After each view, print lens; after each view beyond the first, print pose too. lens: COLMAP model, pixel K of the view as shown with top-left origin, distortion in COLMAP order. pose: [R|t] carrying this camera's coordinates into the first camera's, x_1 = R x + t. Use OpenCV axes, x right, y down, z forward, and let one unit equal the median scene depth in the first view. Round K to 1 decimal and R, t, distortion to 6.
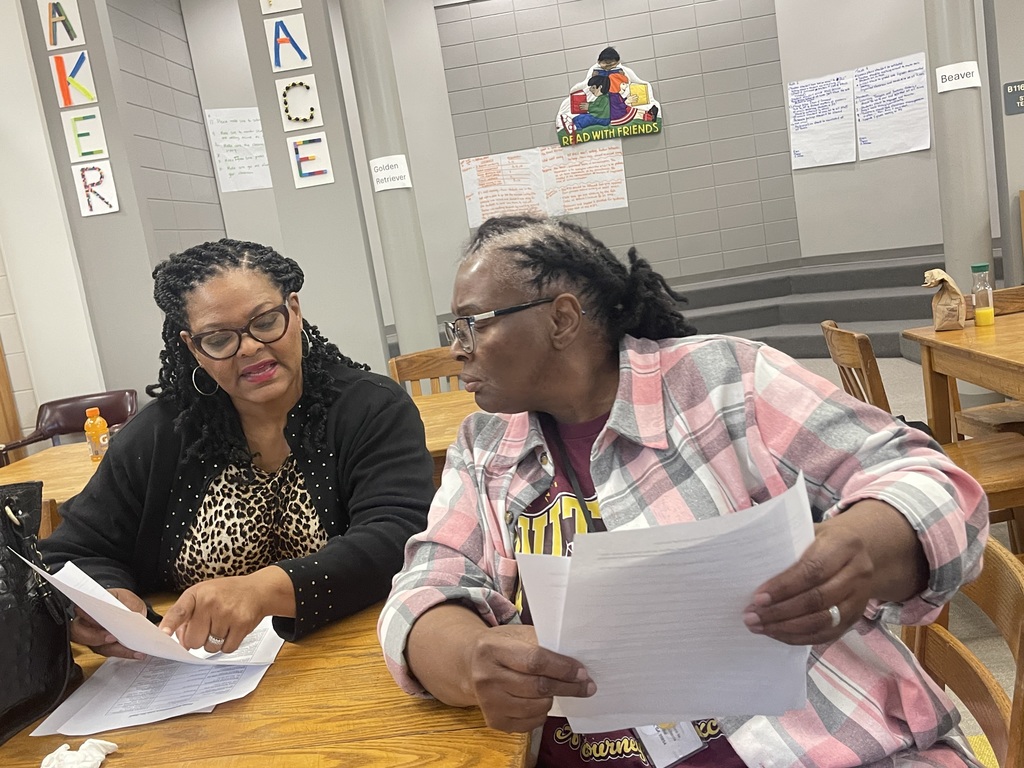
lens RADIAL K [[1006.1, 0, 517.7], [0, 1006.1, 390.2], [0, 0, 1]] dist [0.023112, 0.000000]
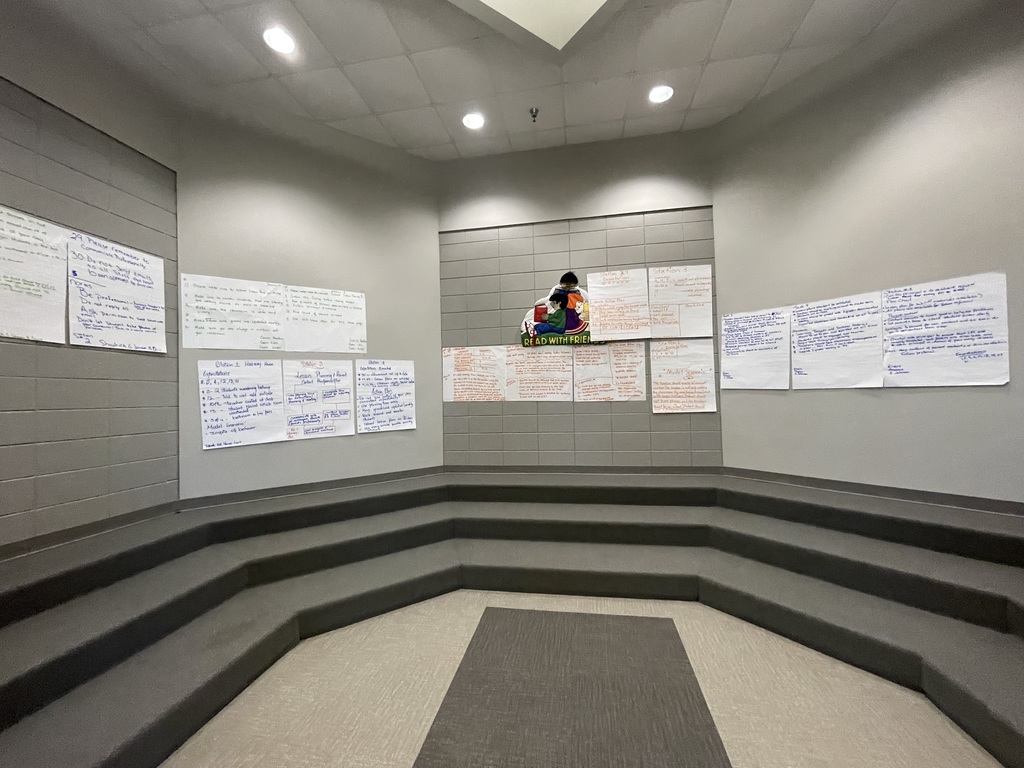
lens RADIAL K [[411.9, 0, 503.1], [0, 411.9, 385.8], [0, 0, 1]] dist [0.003128, -0.000186]
pose [[0.981918, 0.123139, -0.143781, 0.098726], [-0.144470, 0.978256, -0.148810, -0.117705], [0.122330, 0.166892, 0.978357, 0.518544]]
